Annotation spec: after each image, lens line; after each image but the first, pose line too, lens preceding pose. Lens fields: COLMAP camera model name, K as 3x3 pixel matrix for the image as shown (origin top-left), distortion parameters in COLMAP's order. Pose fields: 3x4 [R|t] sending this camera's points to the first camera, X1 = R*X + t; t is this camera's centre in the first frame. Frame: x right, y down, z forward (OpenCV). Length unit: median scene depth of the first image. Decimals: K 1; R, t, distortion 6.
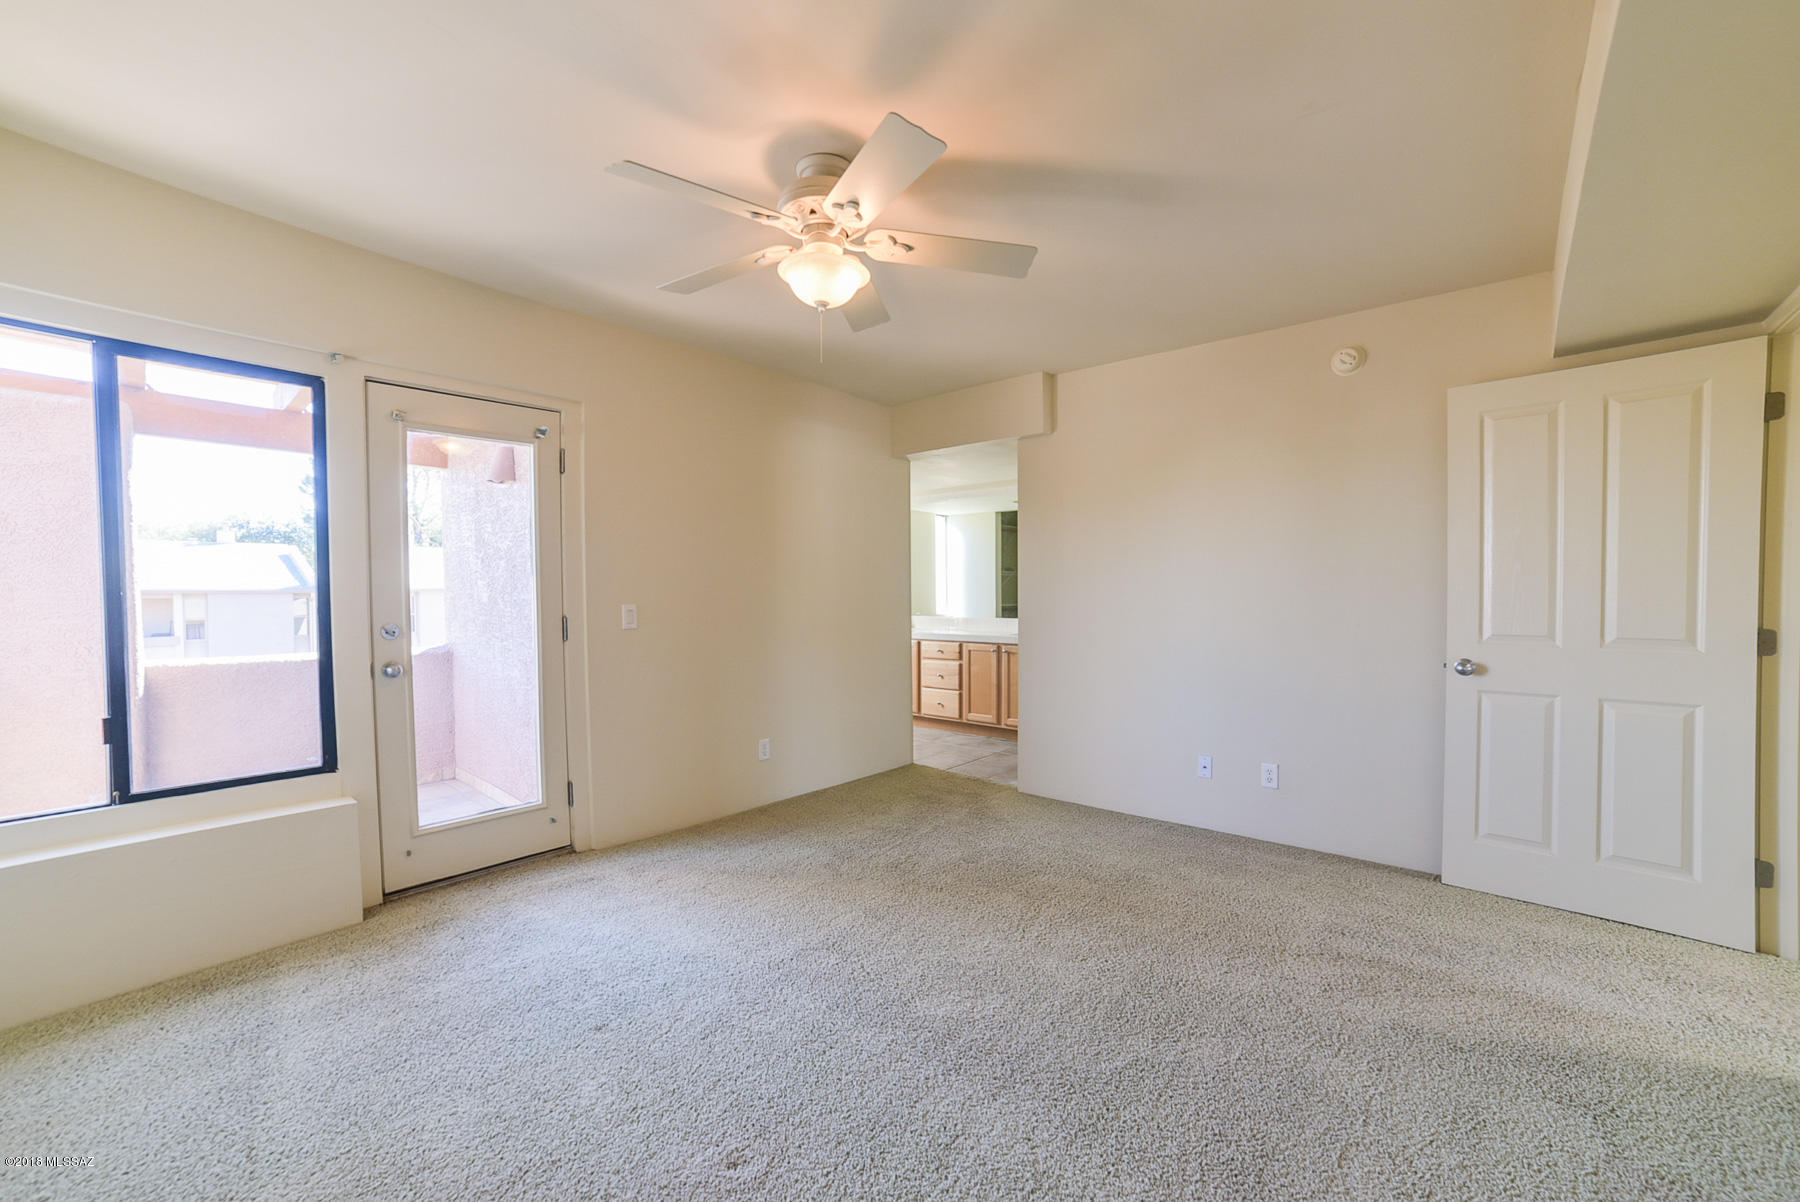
lens RADIAL K [[715.8, 0, 899.8], [0, 715.8, 607.7], [0, 0, 1]] dist [-0.080612, 0.032216]
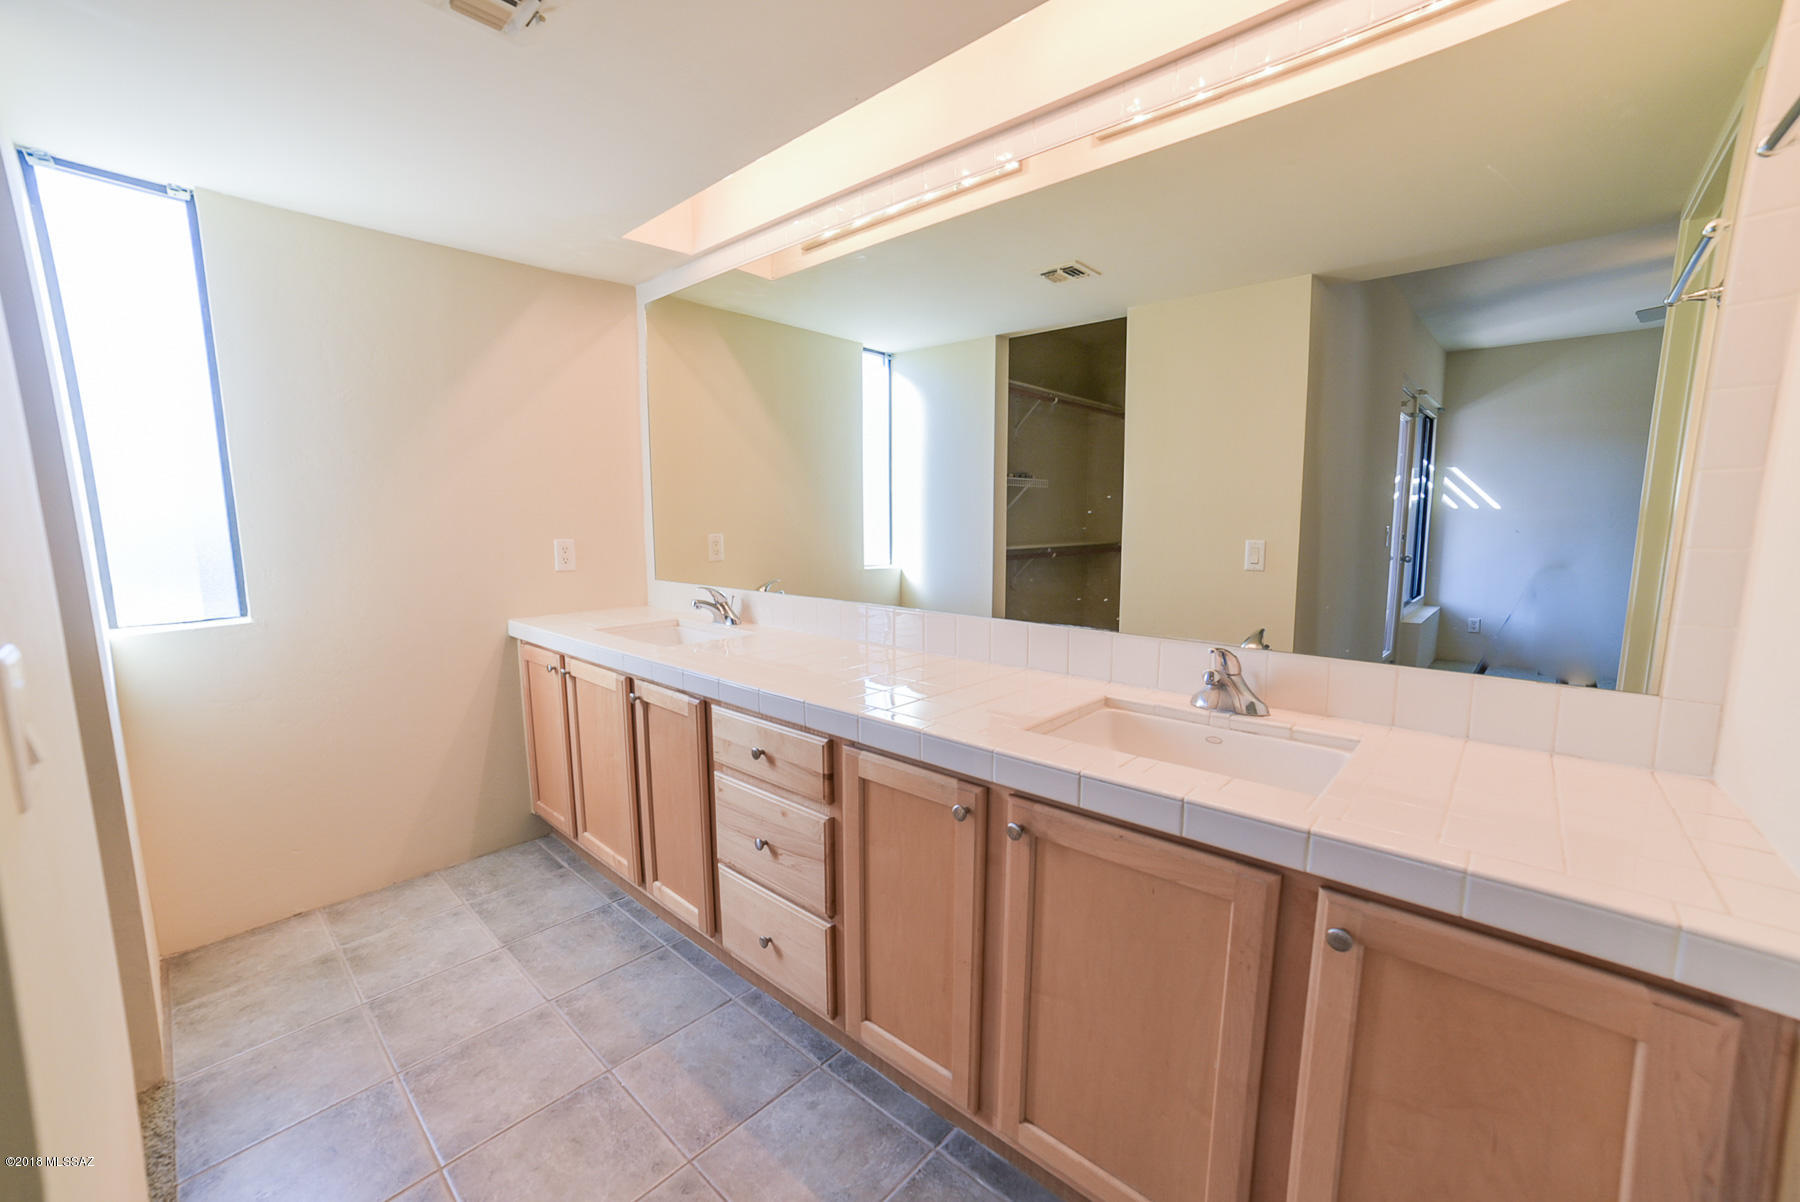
lens RADIAL K [[715.8, 0, 899.8], [0, 715.8, 607.7], [0, 0, 1]] dist [-0.080612, 0.032216]
pose [[0.999958, 0.005230, -0.007481, 0.109190], [-0.004522, 0.995783, 0.091626, -0.016609], [0.007929, -0.091588, 0.995765, 0.763581]]
